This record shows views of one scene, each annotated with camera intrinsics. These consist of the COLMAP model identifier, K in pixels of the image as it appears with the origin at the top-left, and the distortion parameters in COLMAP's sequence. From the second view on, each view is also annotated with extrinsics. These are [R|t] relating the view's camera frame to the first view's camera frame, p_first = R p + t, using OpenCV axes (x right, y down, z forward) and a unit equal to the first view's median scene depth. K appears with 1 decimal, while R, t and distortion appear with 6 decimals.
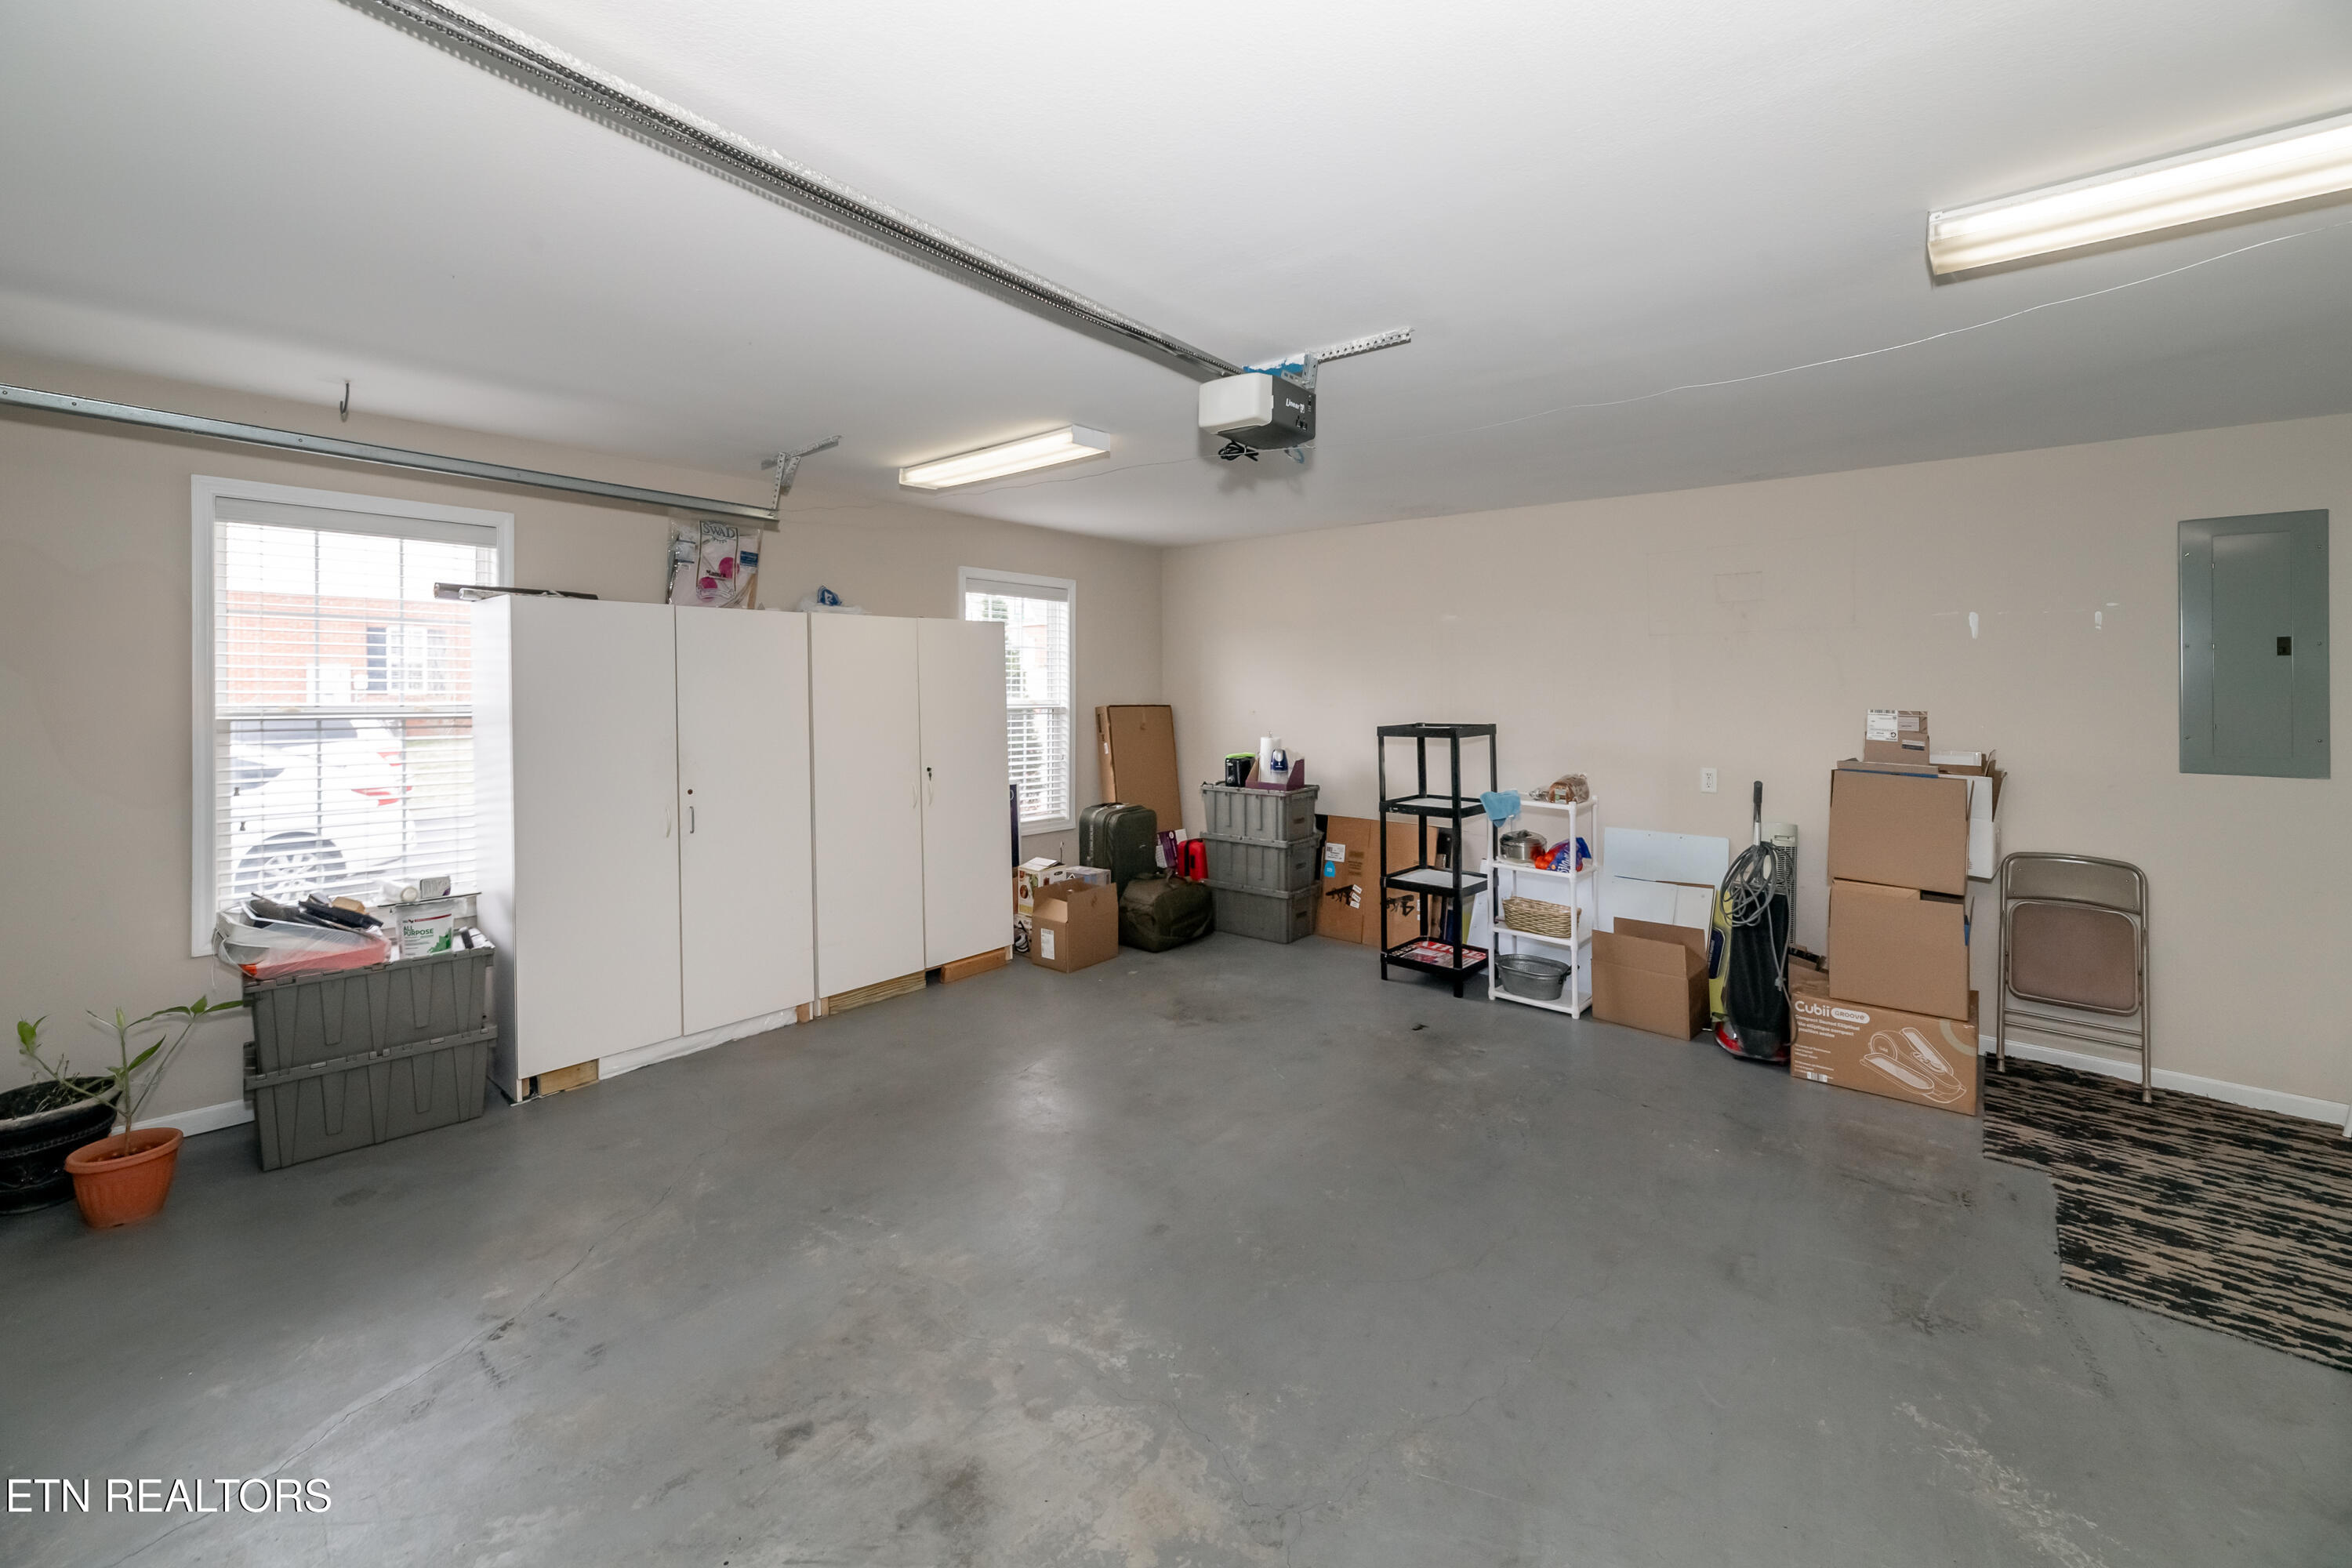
lens RADIAL K [[934.7, 0, 1184.2], [0, 934.7, 698.0], [0, 0, 1]] dist [0.000439, 0.000035]
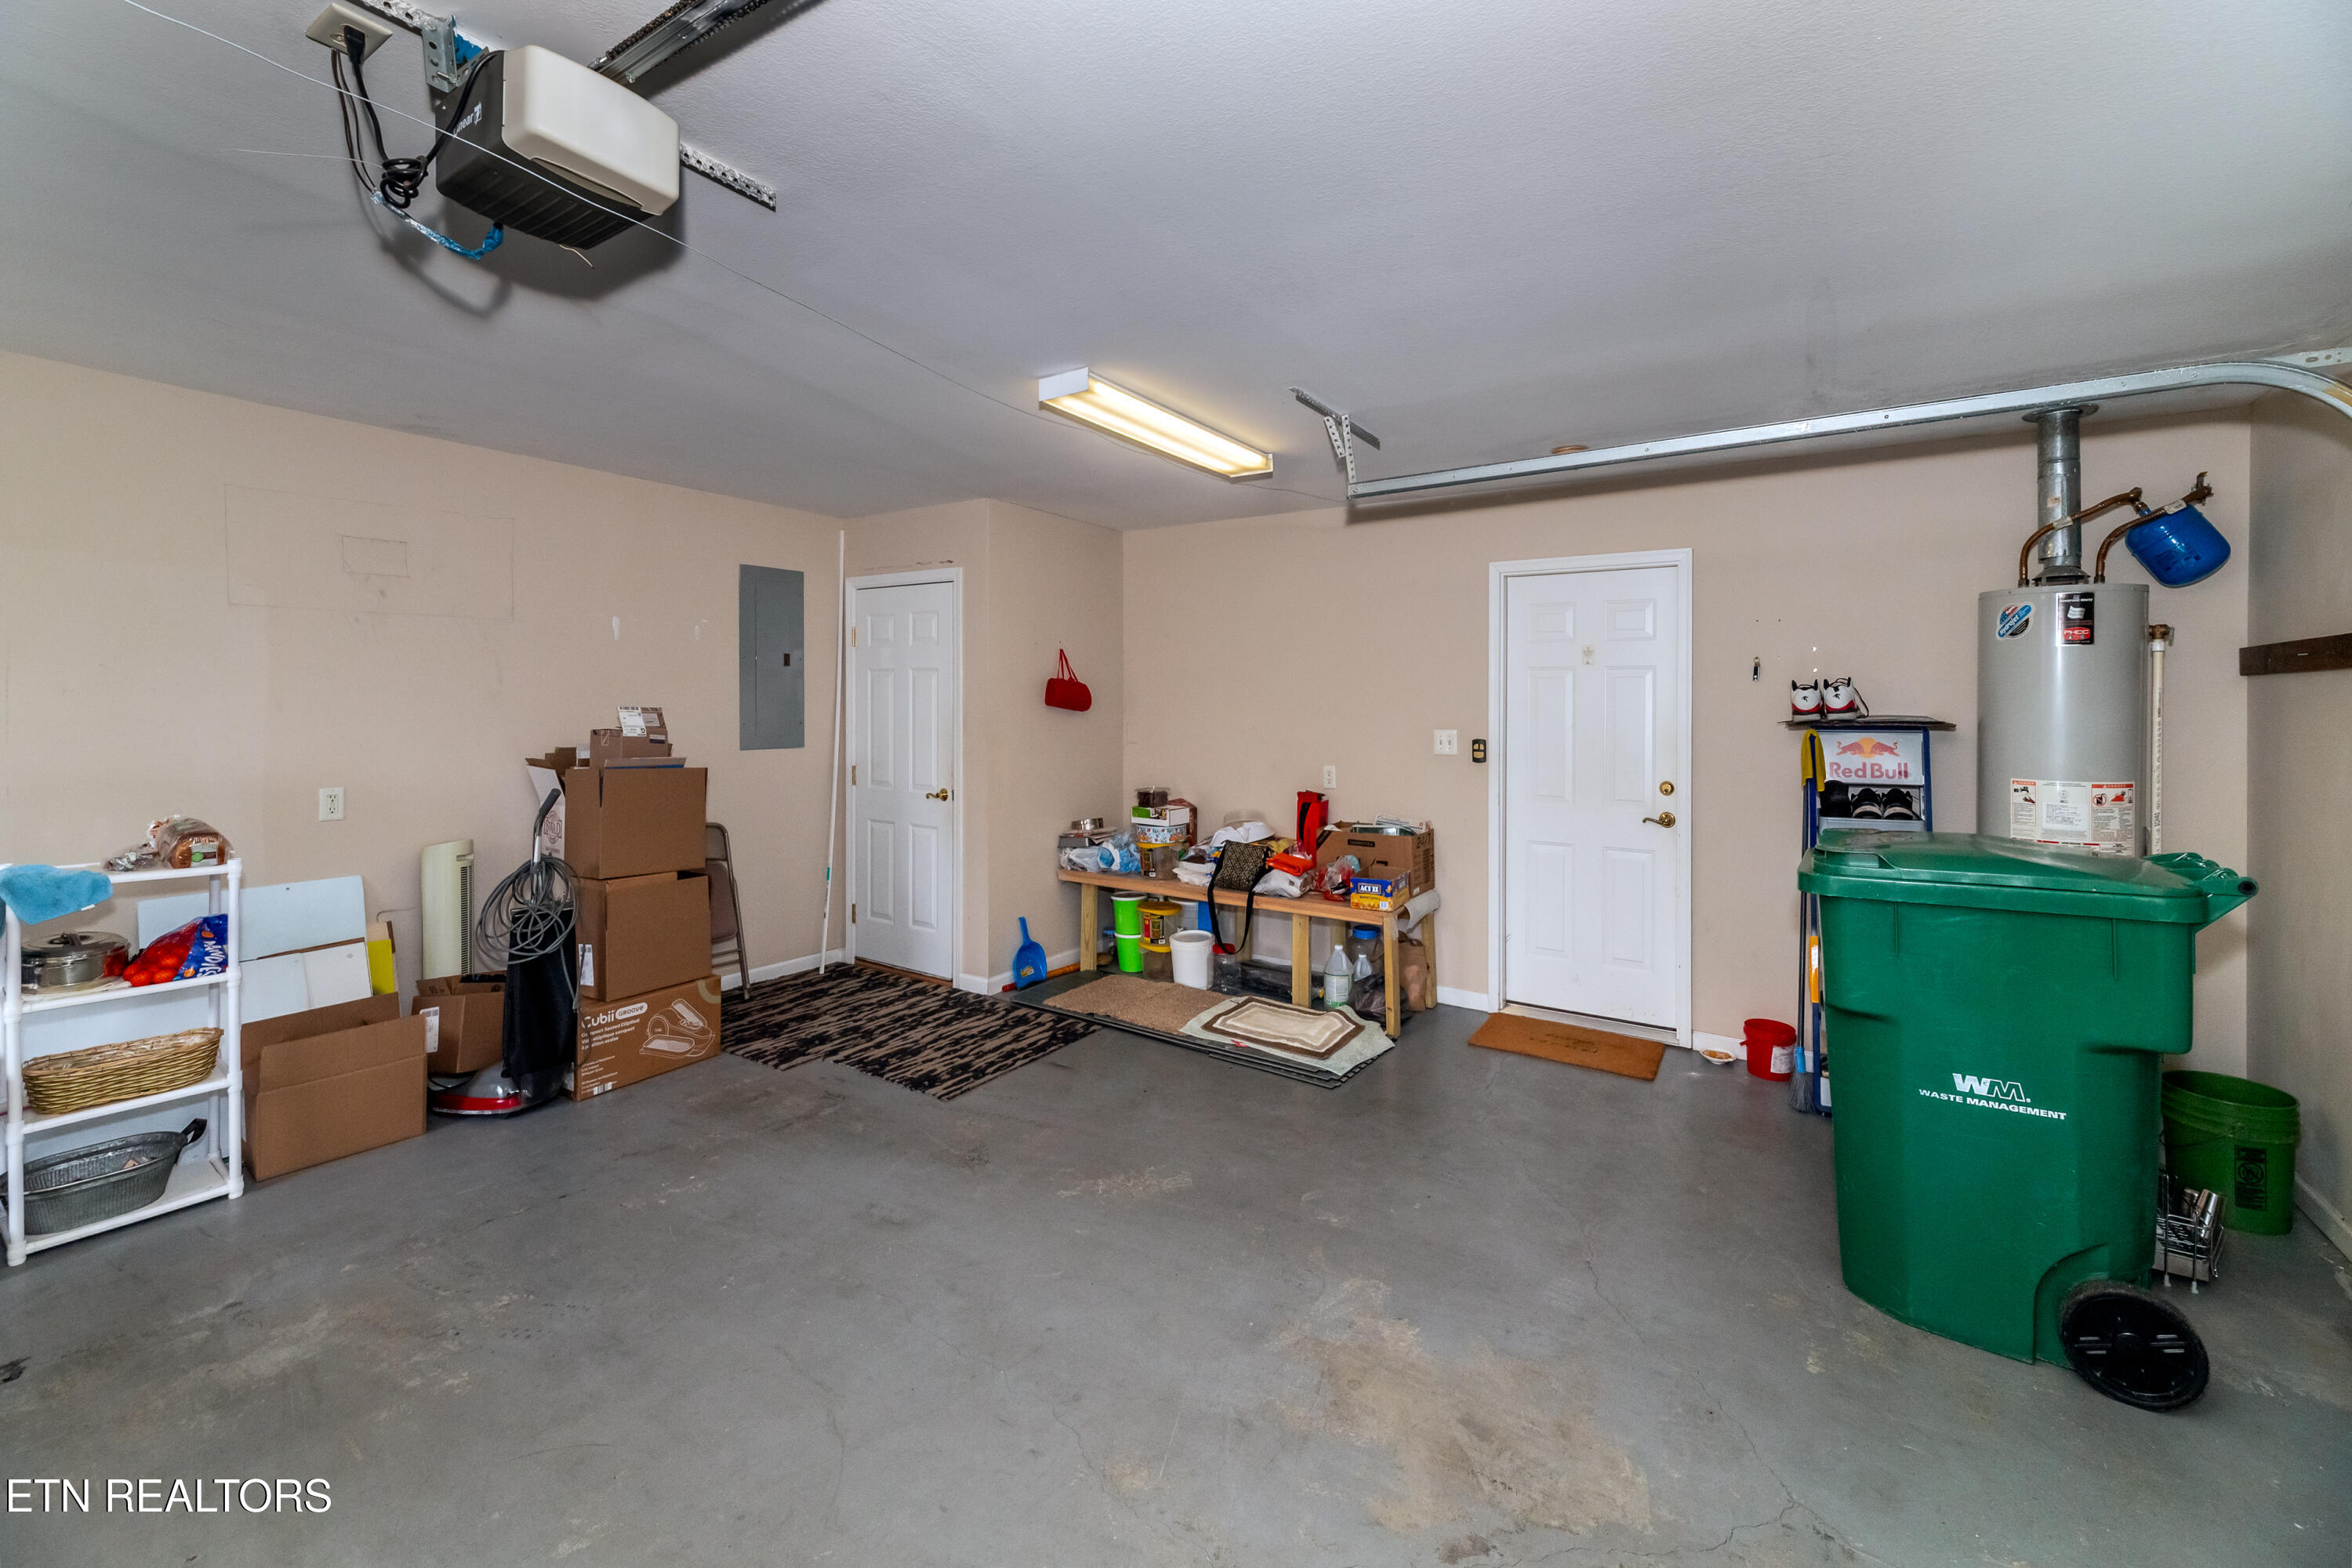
lens RADIAL K [[934.7, 0, 1184.2], [0, 934.7, 698.0], [0, 0, 1]] dist [0.000439, 0.000035]
pose [[-0.108131, -0.005430, 0.994122, -0.361694], [0.000537, 0.999985, 0.005520, -0.002919], [-0.994136, 0.001131, -0.108127, 0.530035]]
